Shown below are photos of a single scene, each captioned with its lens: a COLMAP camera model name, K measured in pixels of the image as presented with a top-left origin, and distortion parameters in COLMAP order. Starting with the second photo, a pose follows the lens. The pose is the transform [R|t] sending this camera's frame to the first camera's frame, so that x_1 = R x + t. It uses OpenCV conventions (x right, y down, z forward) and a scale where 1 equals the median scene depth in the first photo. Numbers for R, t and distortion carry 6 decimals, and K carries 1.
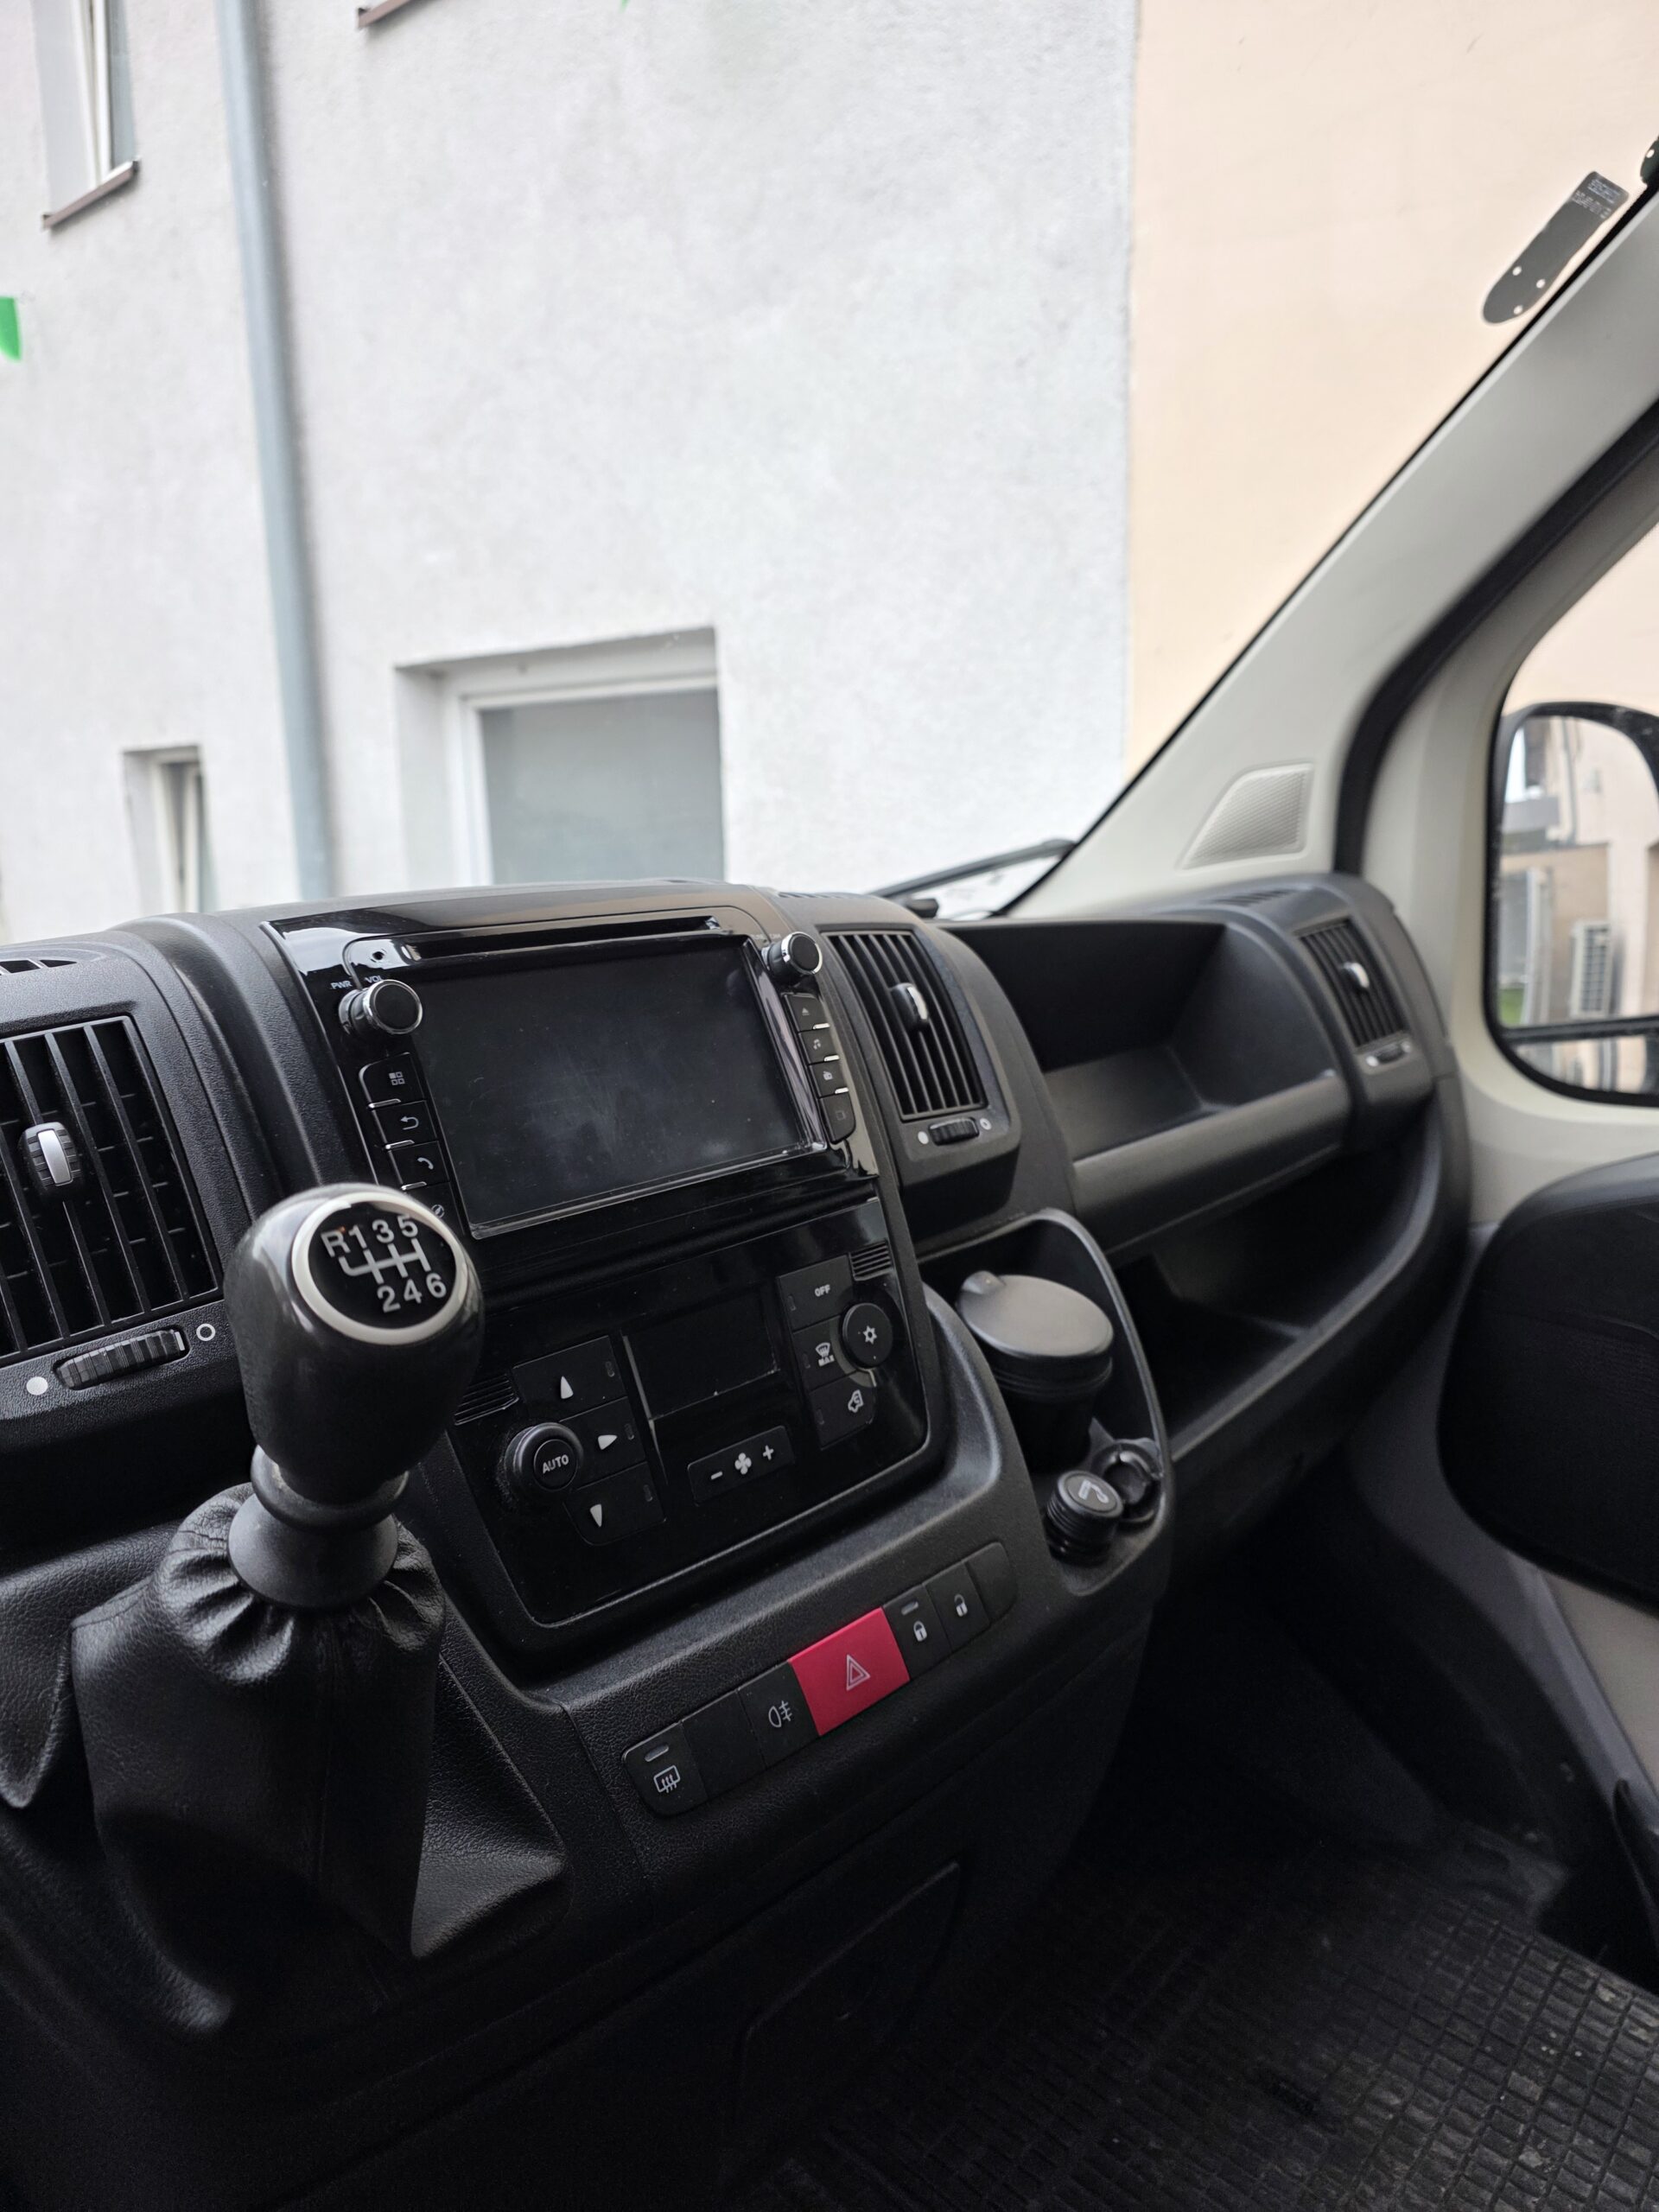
lens RADIAL K [[1508.7, 0, 793.5], [0, 1508.7, 1087.1], [0, 0, 1]] dist [0.055348, -0.052218]
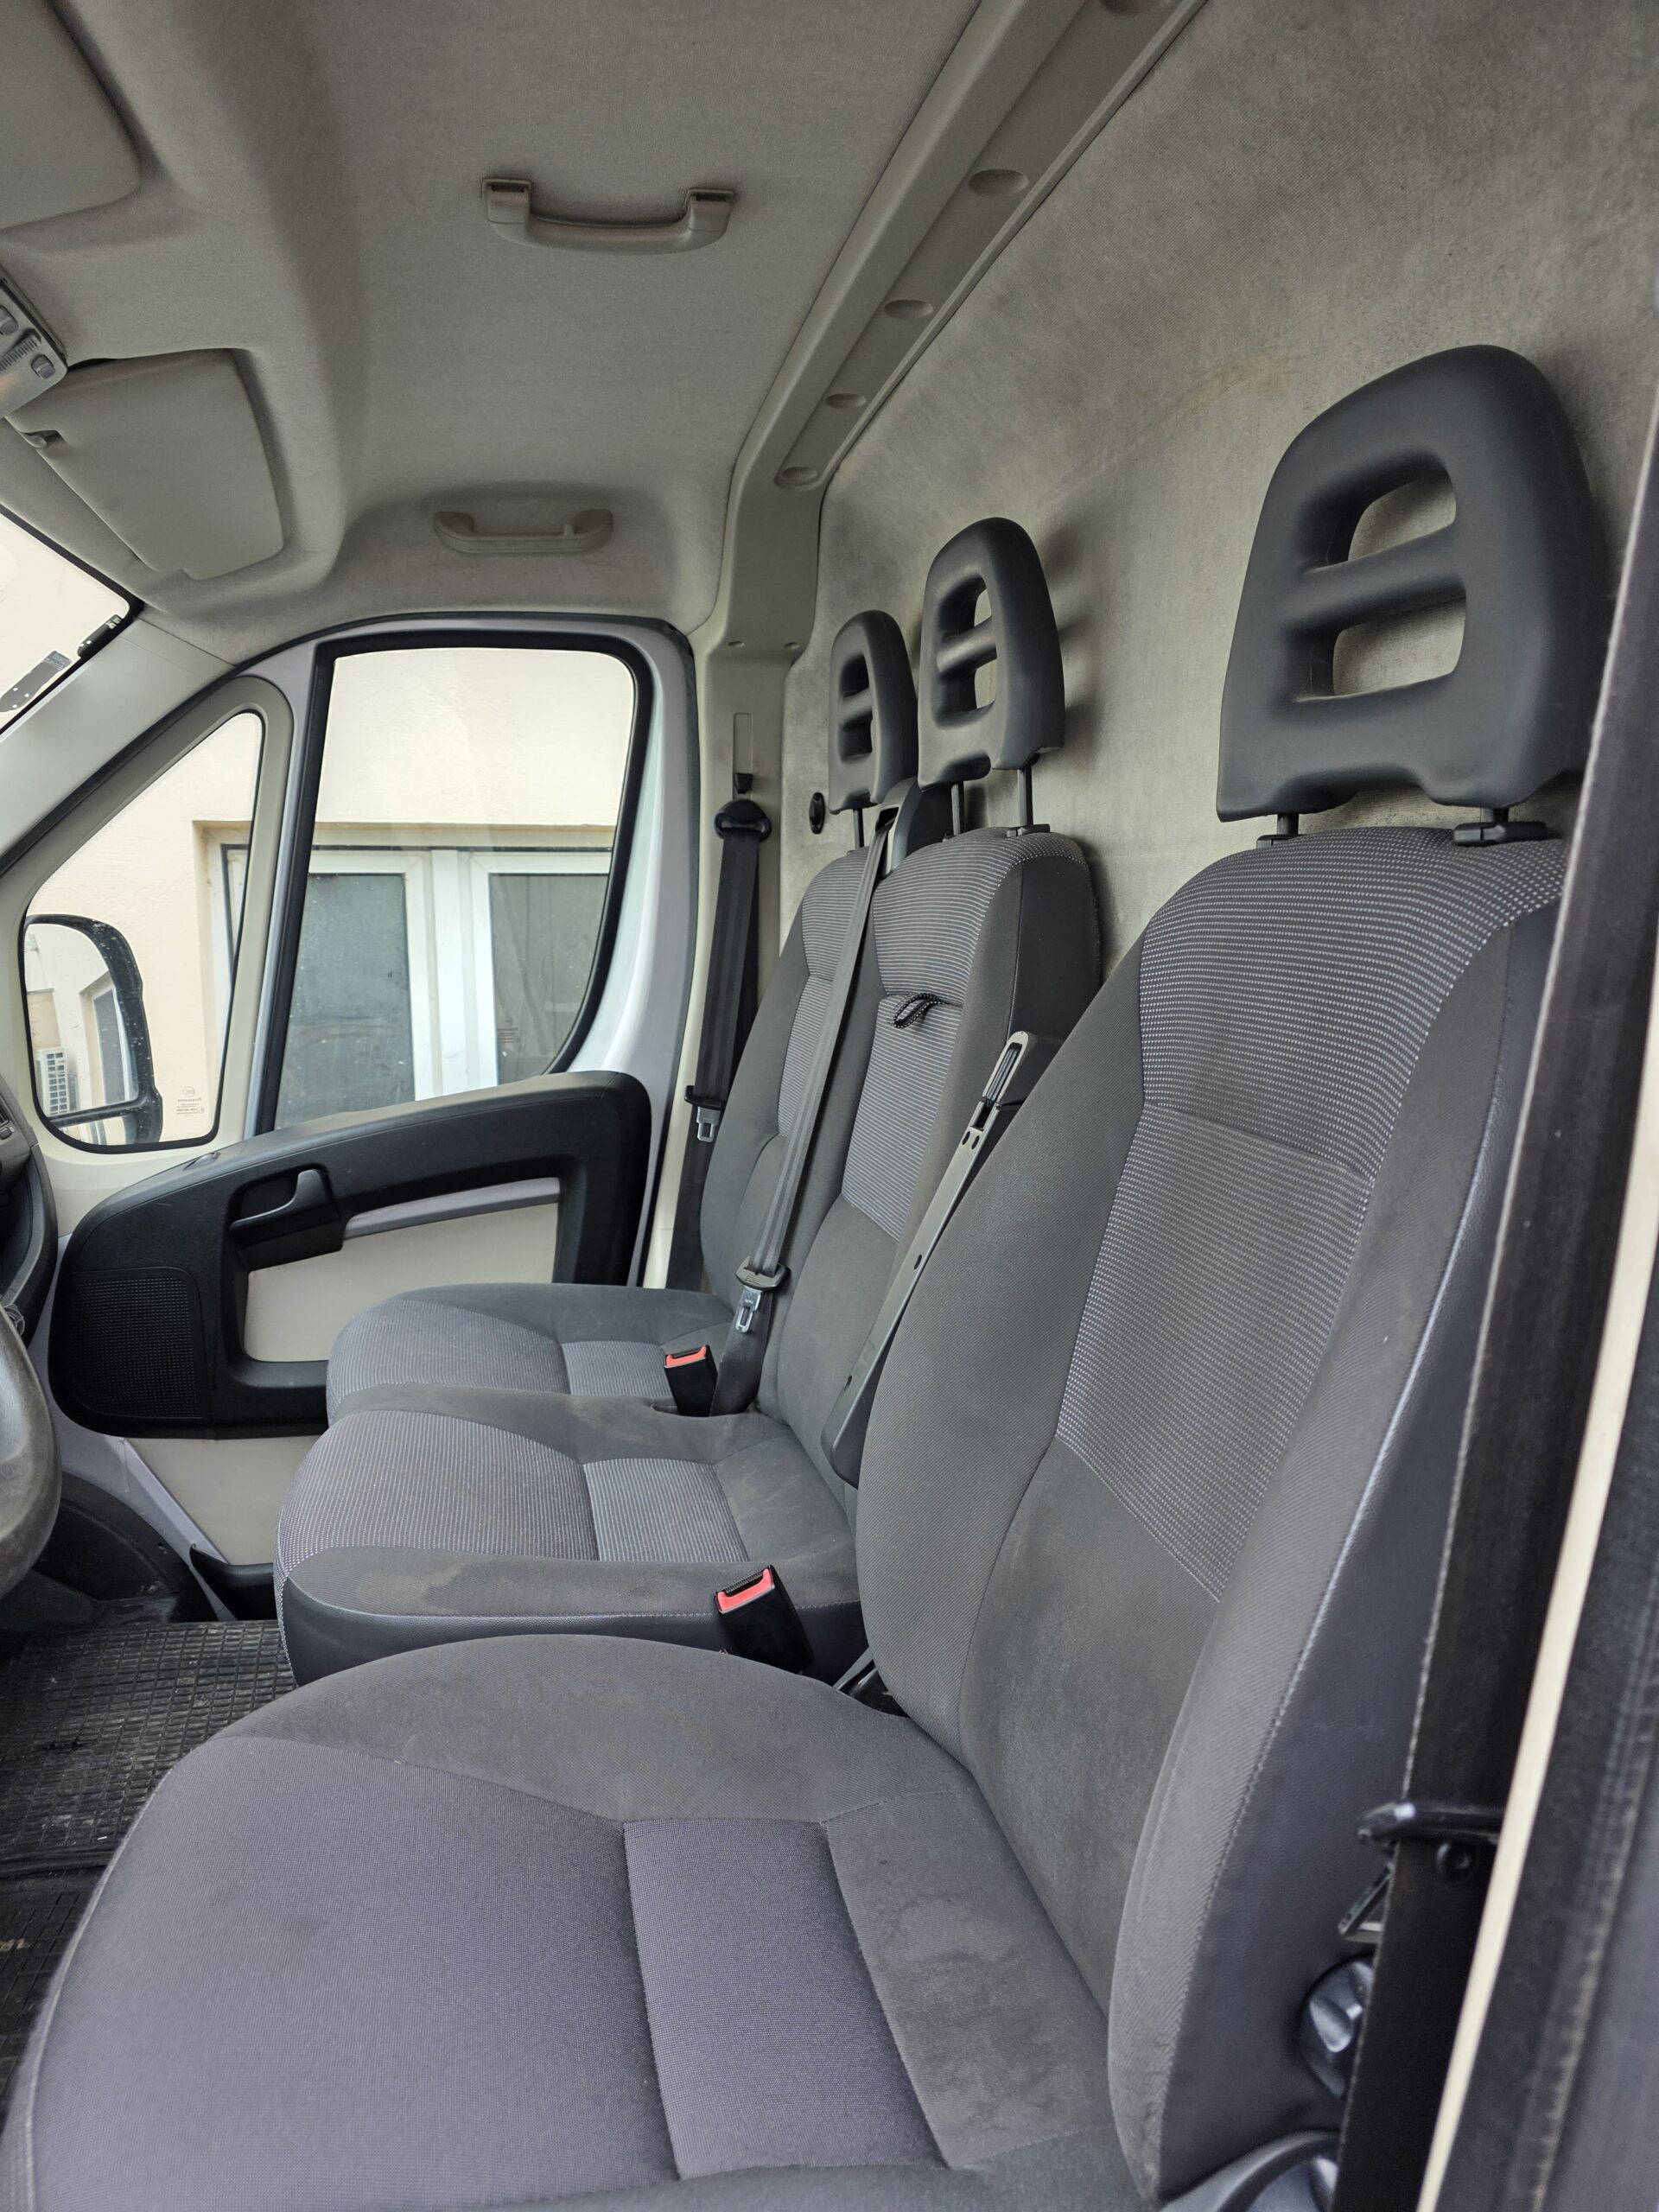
lens RADIAL K [[1508.7, 0, 855.0], [0, 1508.7, 1095.4], [0, 0, 1]] dist [0.055348, -0.052218]
pose [[0.511273, -0.090649, 0.854624, -0.241650], [0.157744, 0.987426, 0.010366, 0.028791], [-0.844818, 0.129512, 0.519143, -0.281837]]
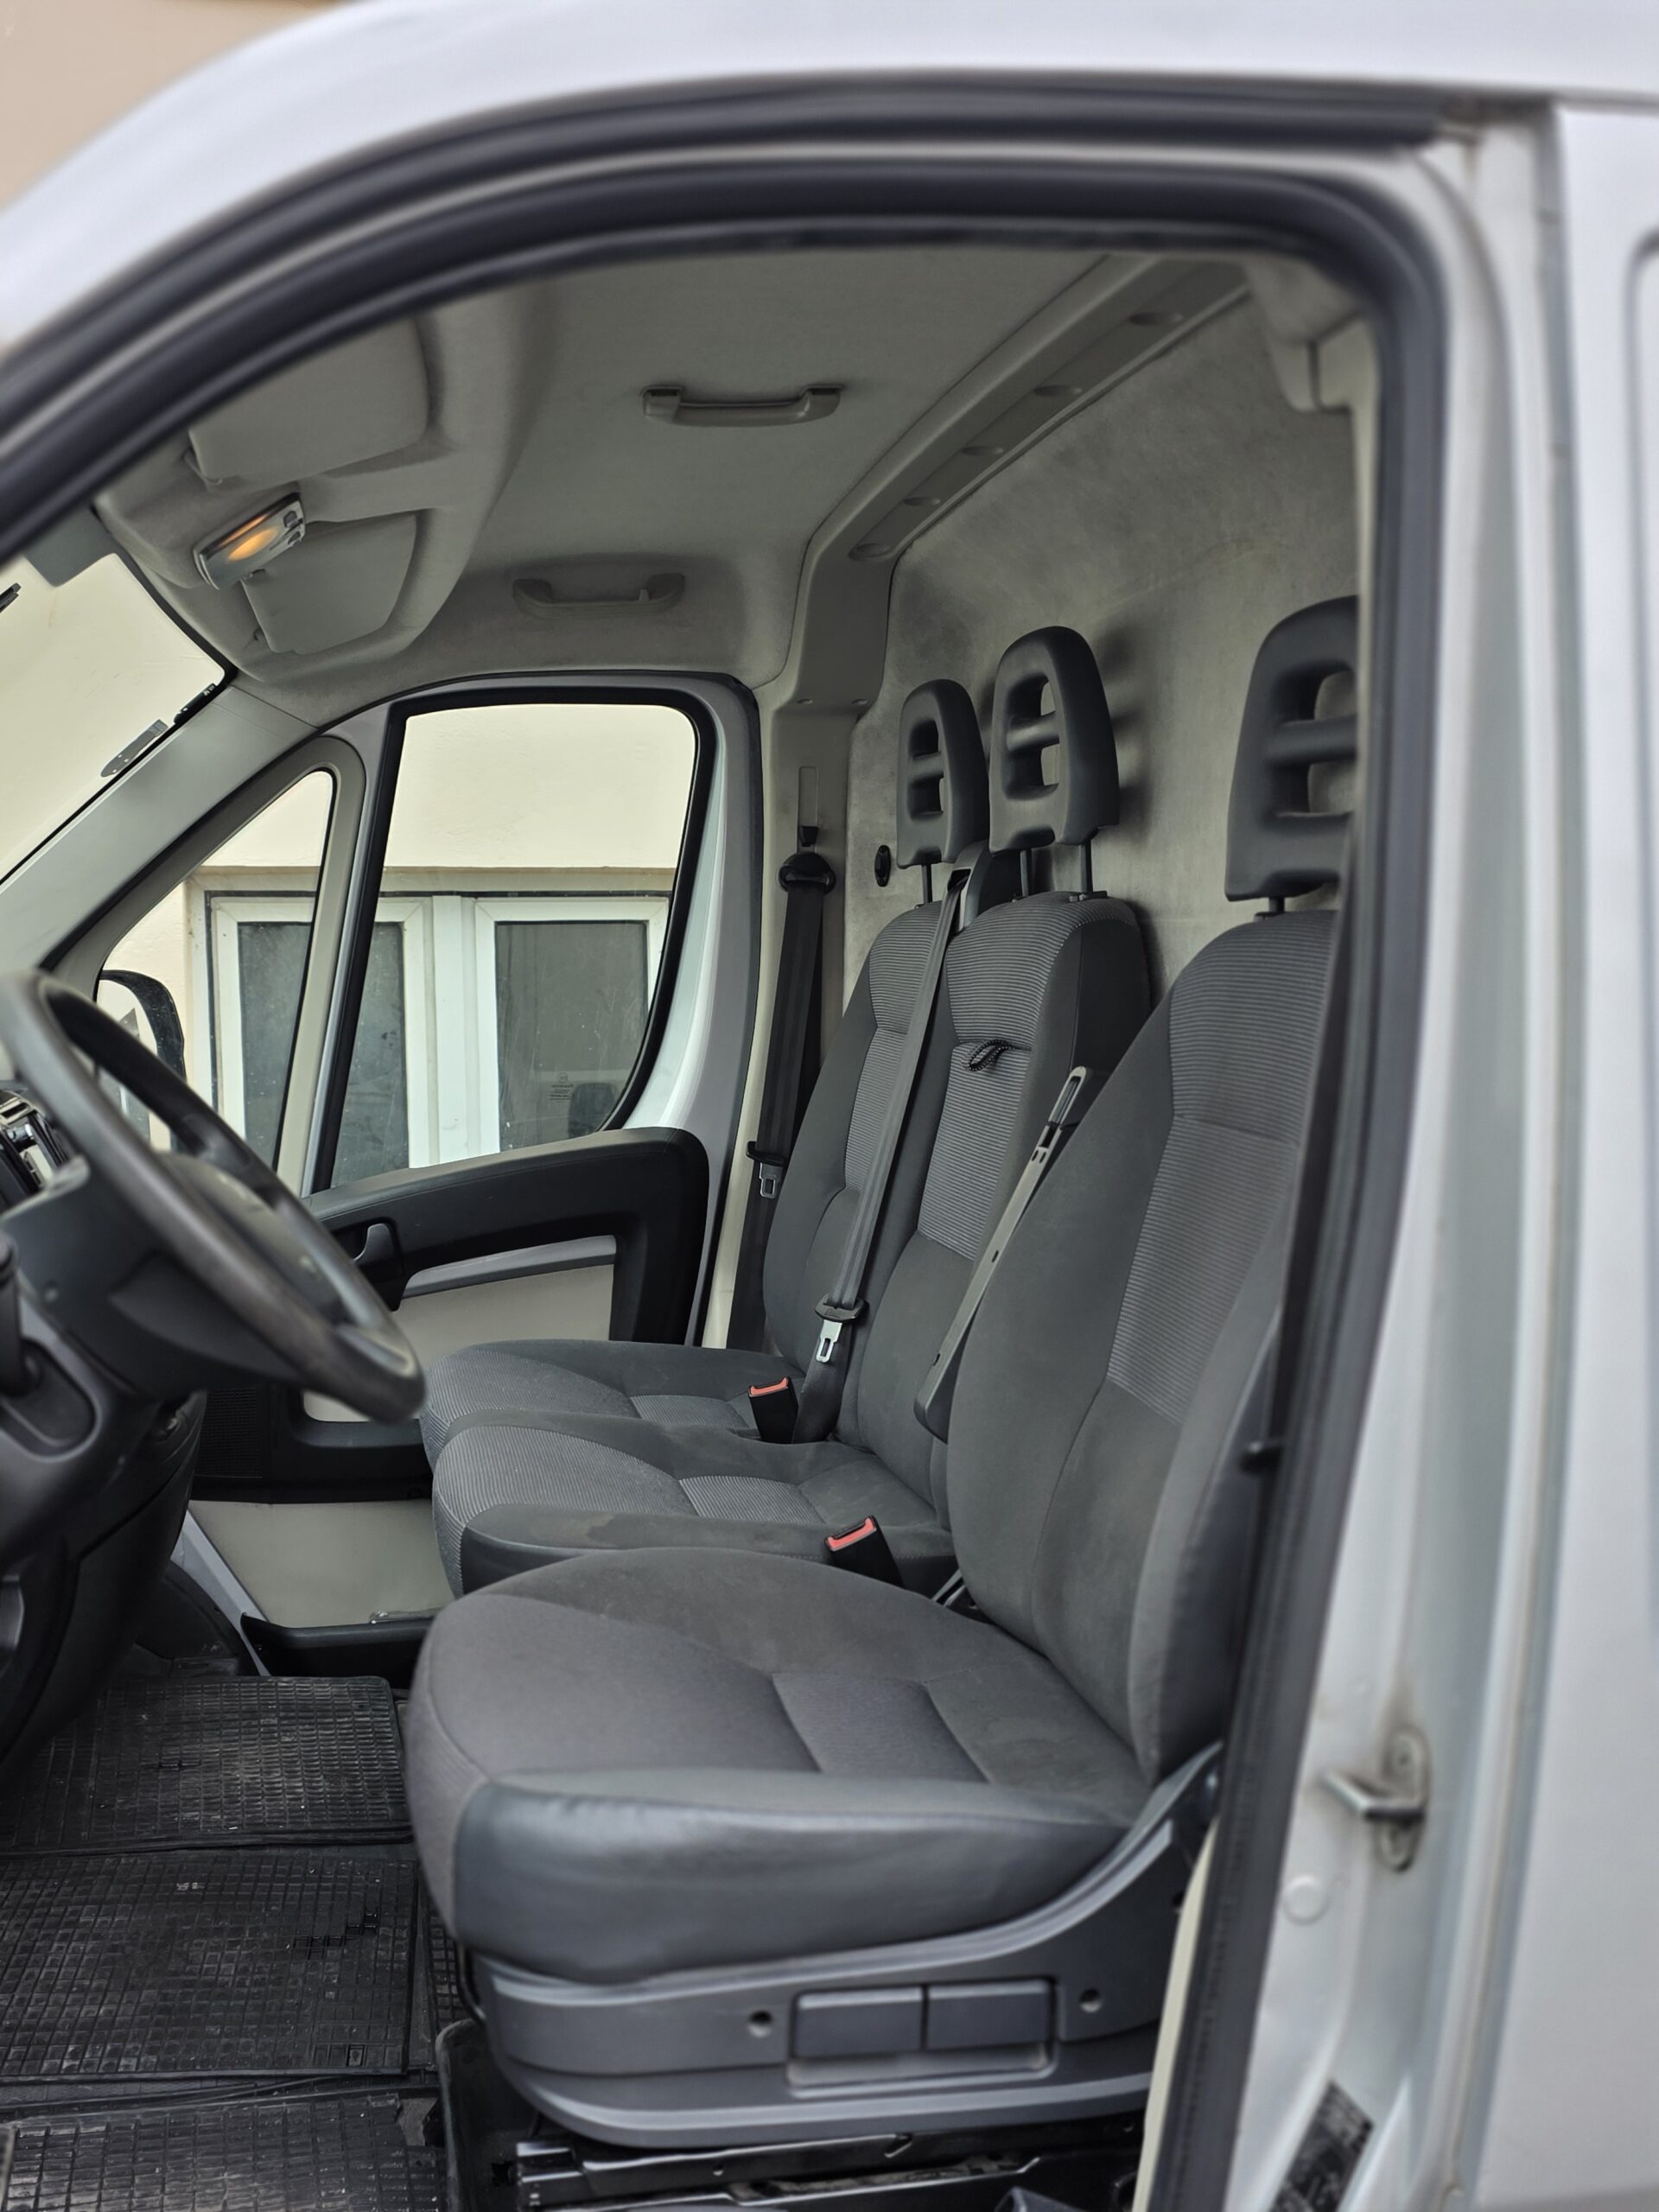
lens RADIAL K [[2138.7, 0, 832.0], [0, 2138.7, 1116.5], [0, 0, 1]] dist [0.049013, 0.000000]
pose [[0.528996, -0.050922, 0.847095, -0.532832], [0.157592, 0.986730, -0.039097, 0.056275], [-0.833863, 0.154178, 0.530002, -0.424498]]
